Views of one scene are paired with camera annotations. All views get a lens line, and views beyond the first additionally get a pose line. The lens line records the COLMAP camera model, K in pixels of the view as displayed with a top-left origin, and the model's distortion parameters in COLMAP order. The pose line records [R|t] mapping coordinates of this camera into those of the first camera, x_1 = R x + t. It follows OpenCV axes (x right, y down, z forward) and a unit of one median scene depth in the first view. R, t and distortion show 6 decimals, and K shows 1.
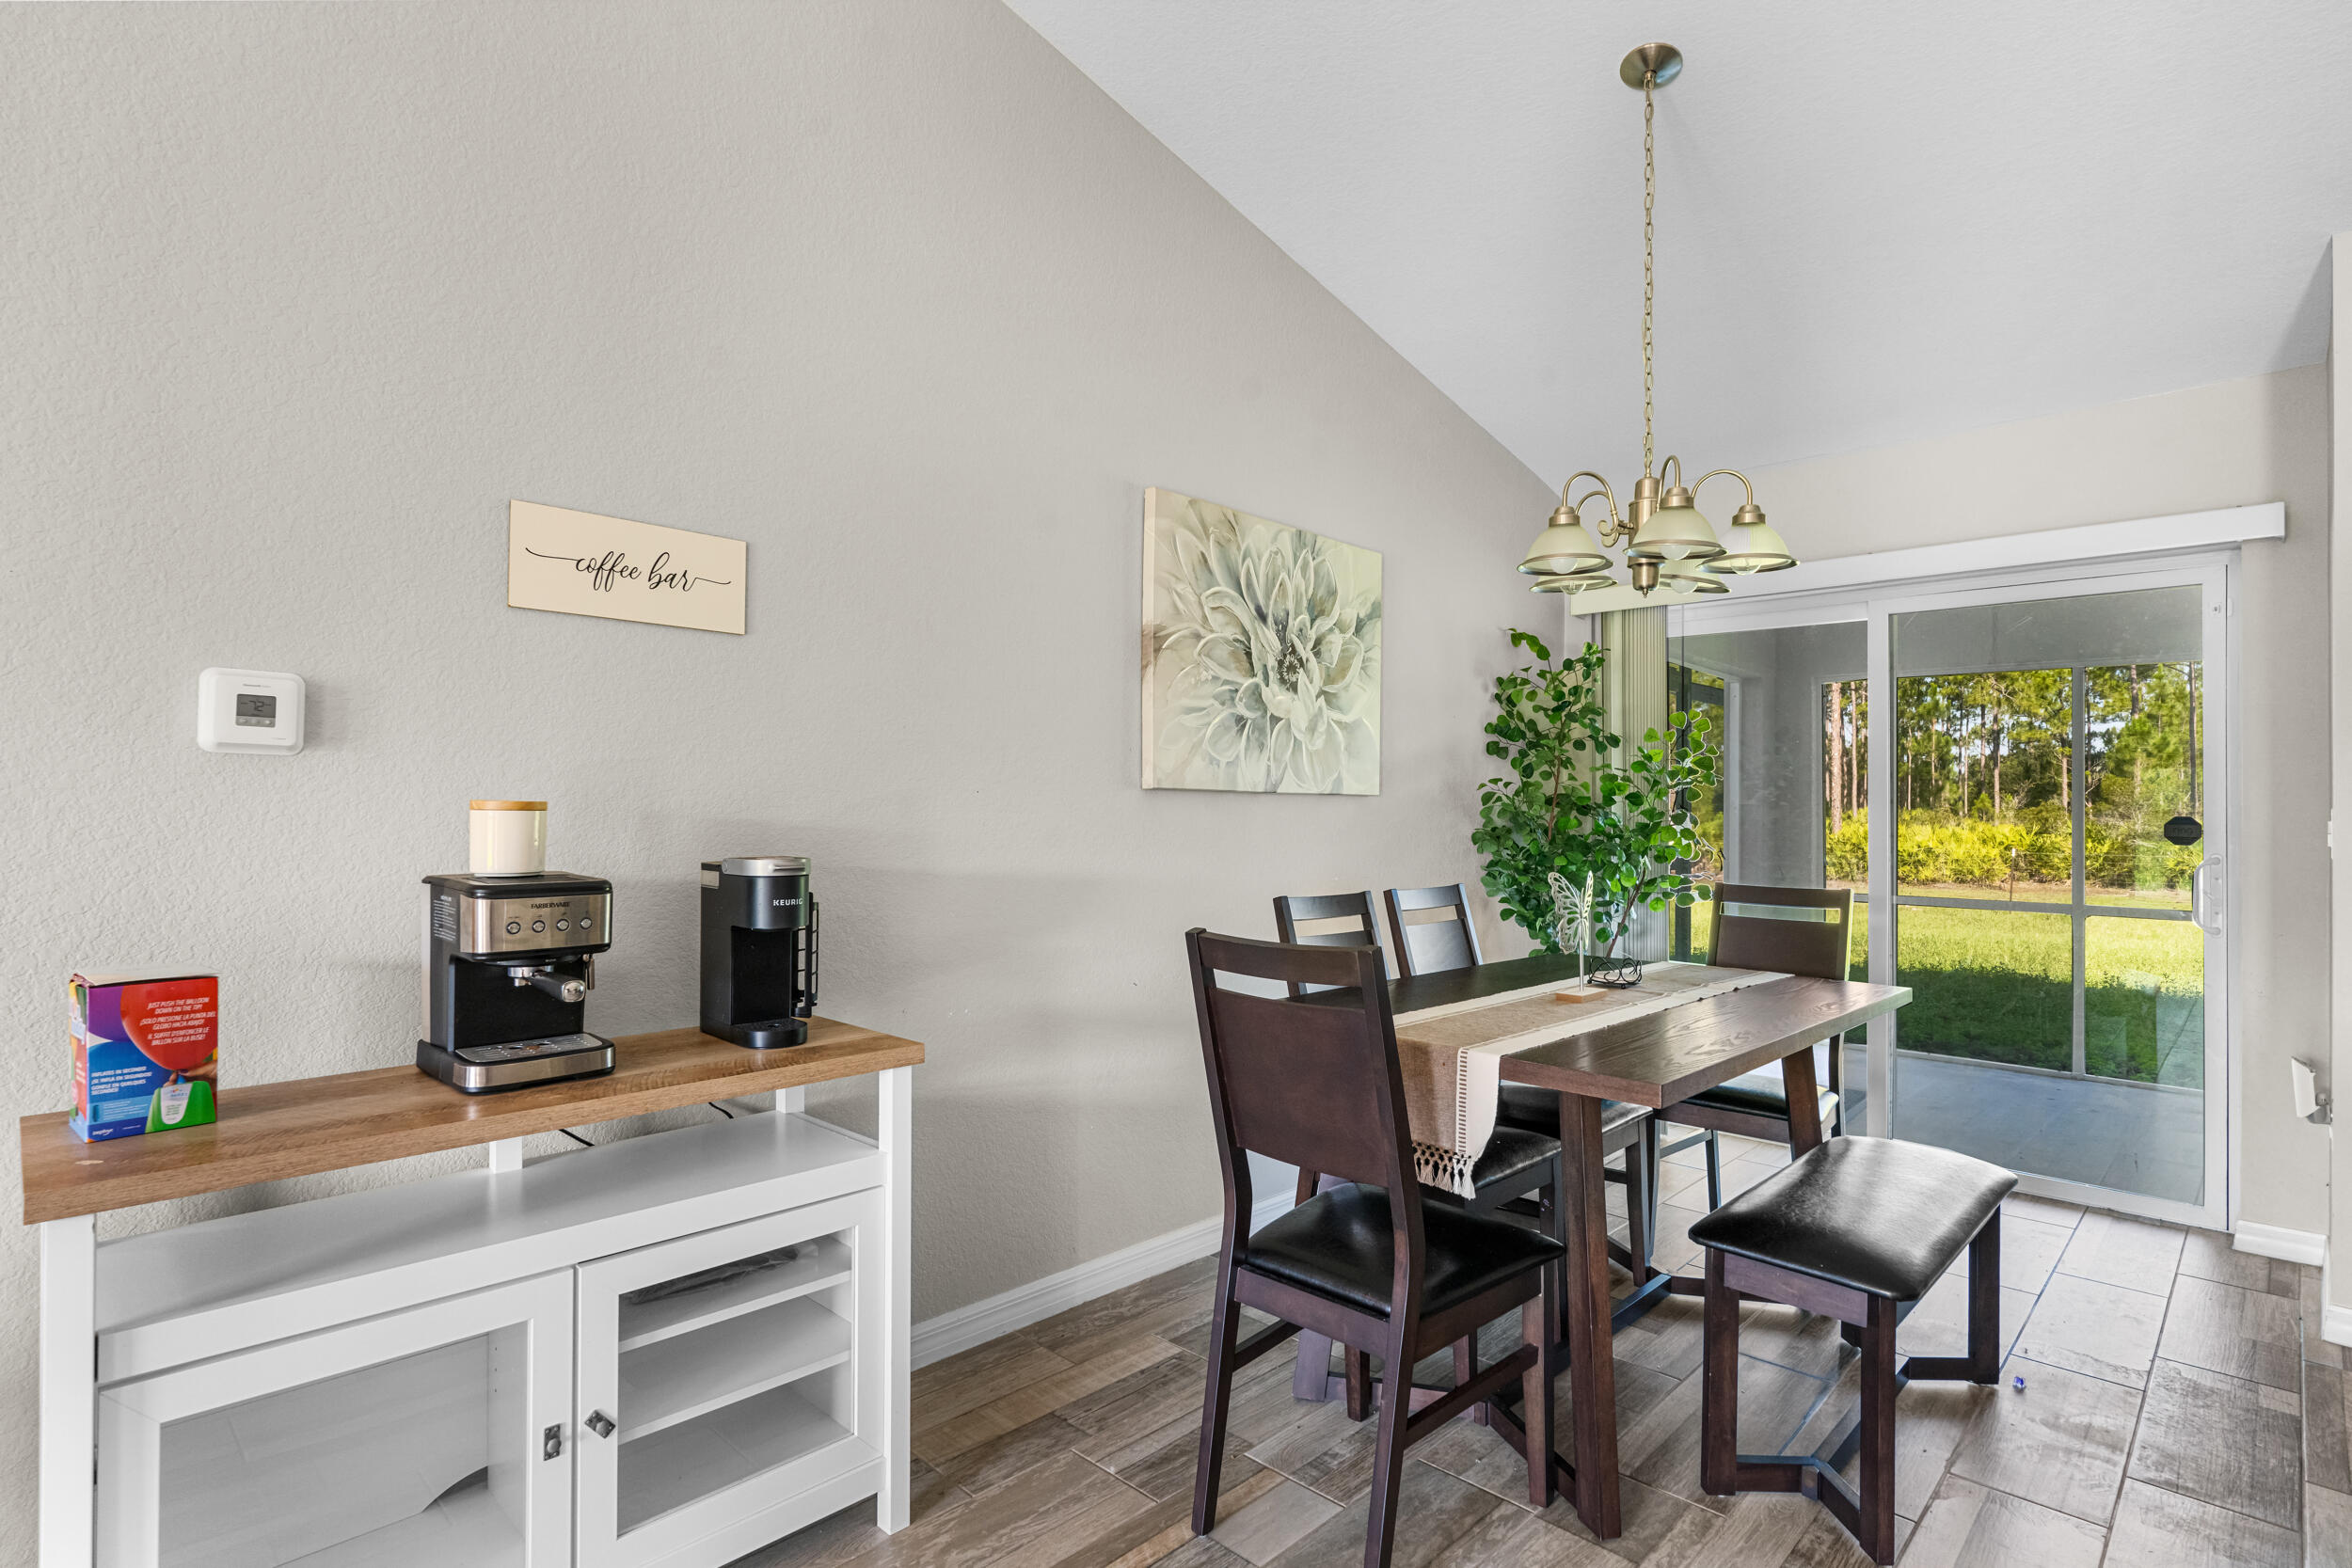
lens RADIAL K [[1168.7, 0, 1166.6], [0, 1168.7, 805.5], [0, 0, 1]] dist [-0.000732, -0.000045]
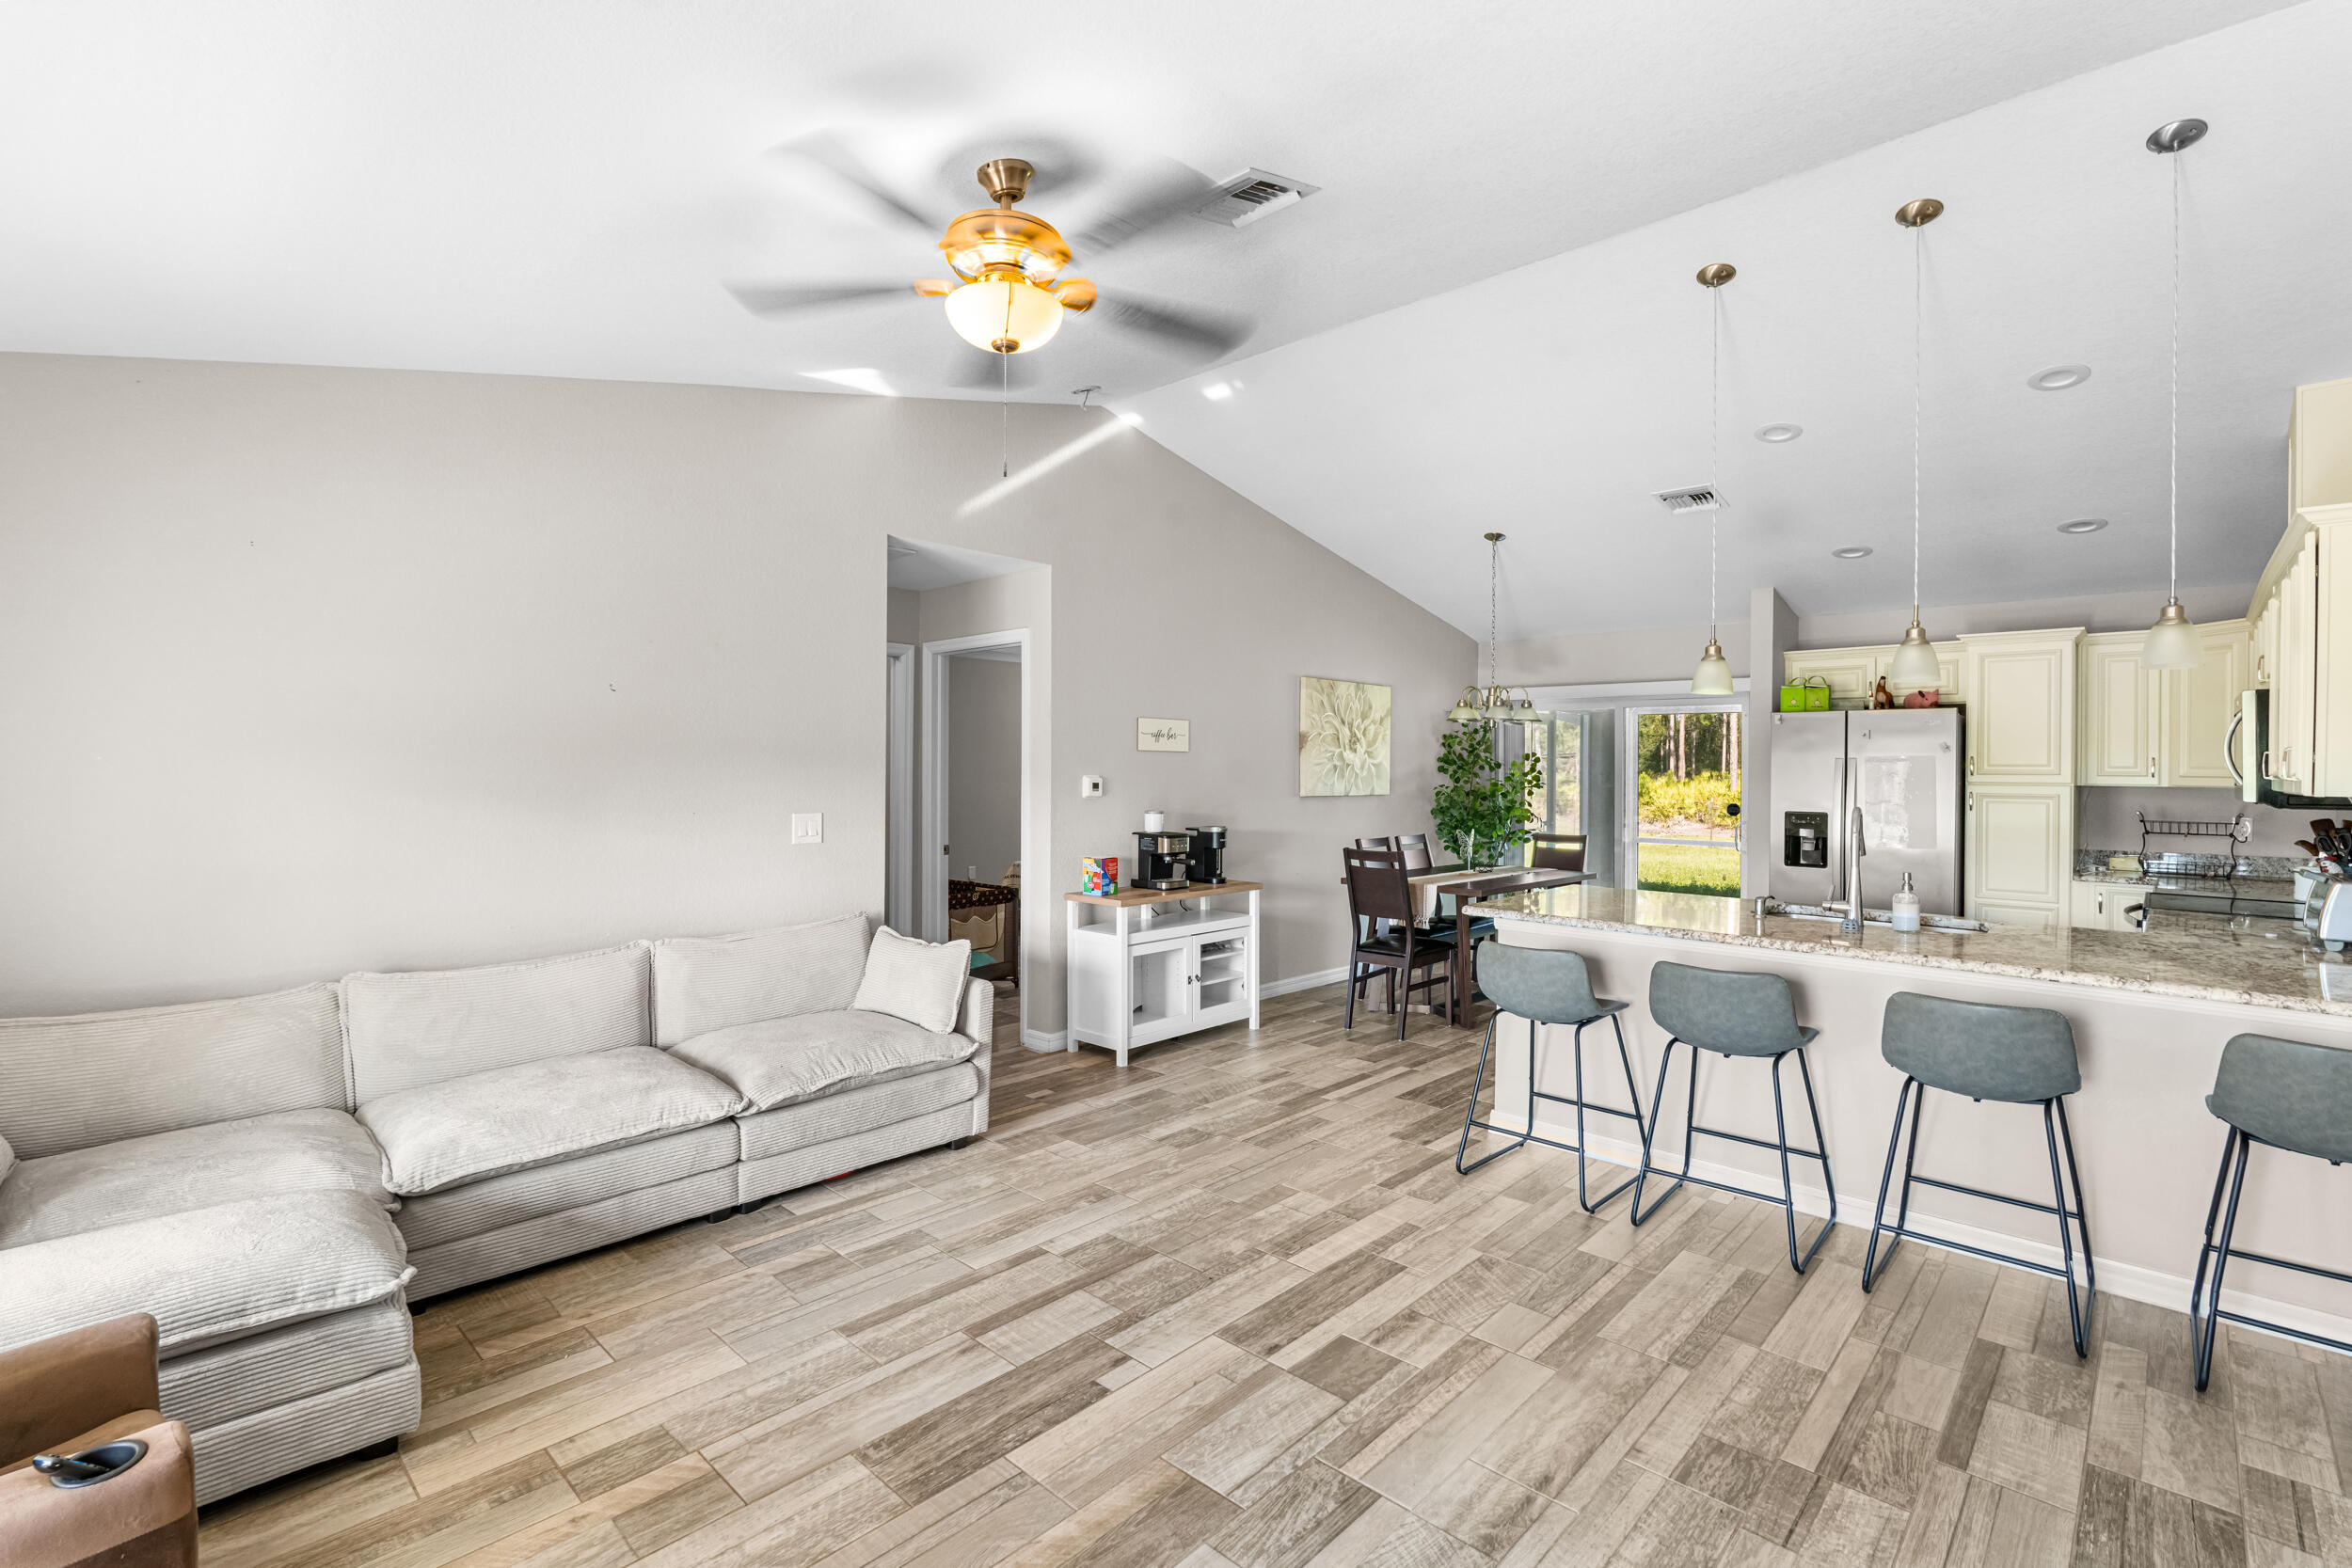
lens RADIAL K [[1058.4, 0, 1185.2], [0, 1058.4, 770.4], [0, 0, 1]] dist [-0.000706, -0.000012]
pose [[0.999752, -0.000262, 0.022279, -0.297831], [0.000079, 0.999966, 0.008196, -0.083162], [-0.022280, -0.008193, 0.999718, -1.191912]]
